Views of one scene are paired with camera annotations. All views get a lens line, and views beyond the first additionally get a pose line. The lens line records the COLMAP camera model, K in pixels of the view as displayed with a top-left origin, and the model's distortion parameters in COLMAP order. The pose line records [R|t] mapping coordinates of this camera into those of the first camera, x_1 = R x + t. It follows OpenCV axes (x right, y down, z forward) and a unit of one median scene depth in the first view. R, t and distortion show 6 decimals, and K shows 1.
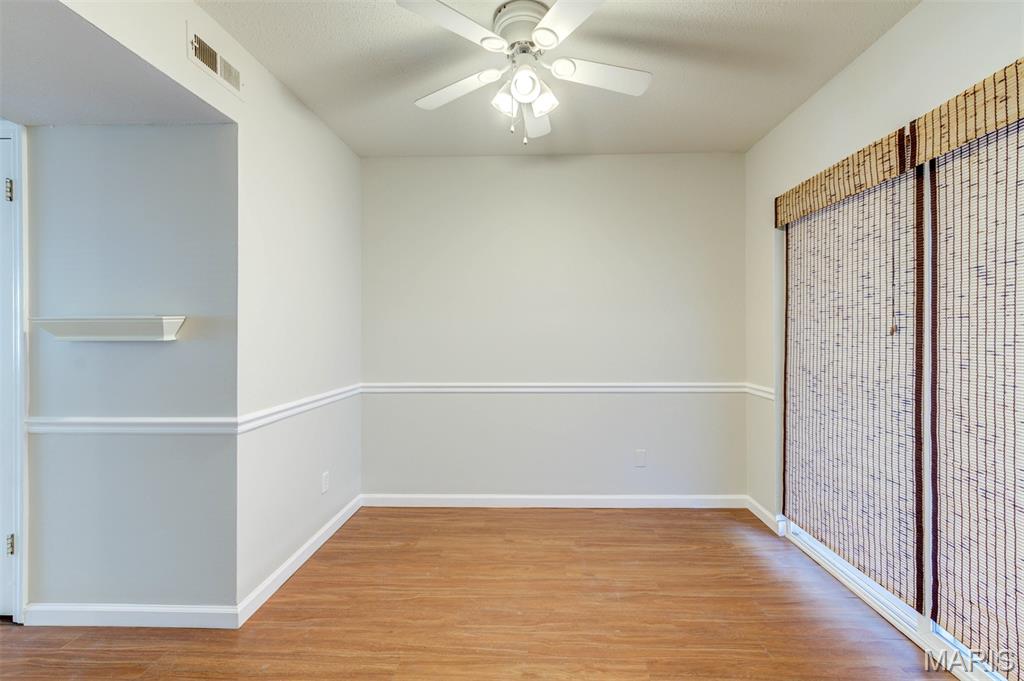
lens RADIAL K [[393.4, 0, 516.3], [0, 393.4, 331.2], [0, 0, 1]] dist [-0.000306, -0.000212]
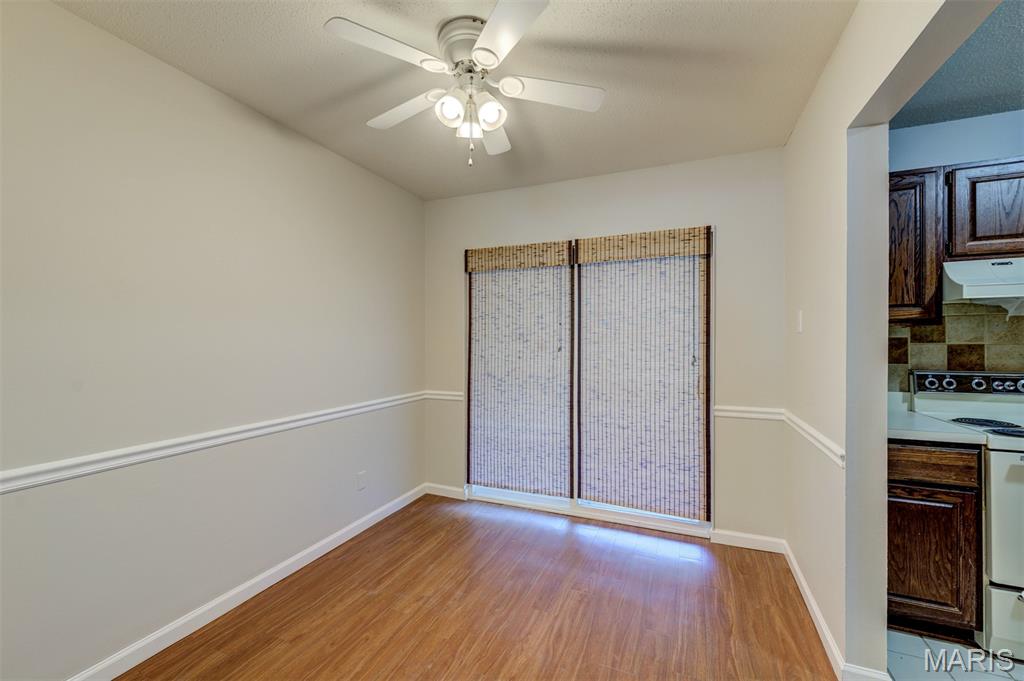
lens RADIAL K [[389.3, 0, 525.9], [0, 389.3, 342.9], [0, 0, 1]] dist [0.000526, -0.000145]
pose [[0.388220, -0.001997, 0.921564, -0.655457], [0.001237, 0.999998, 0.001645, -0.029712], [-0.921566, 0.000501, 0.388222, 0.396016]]
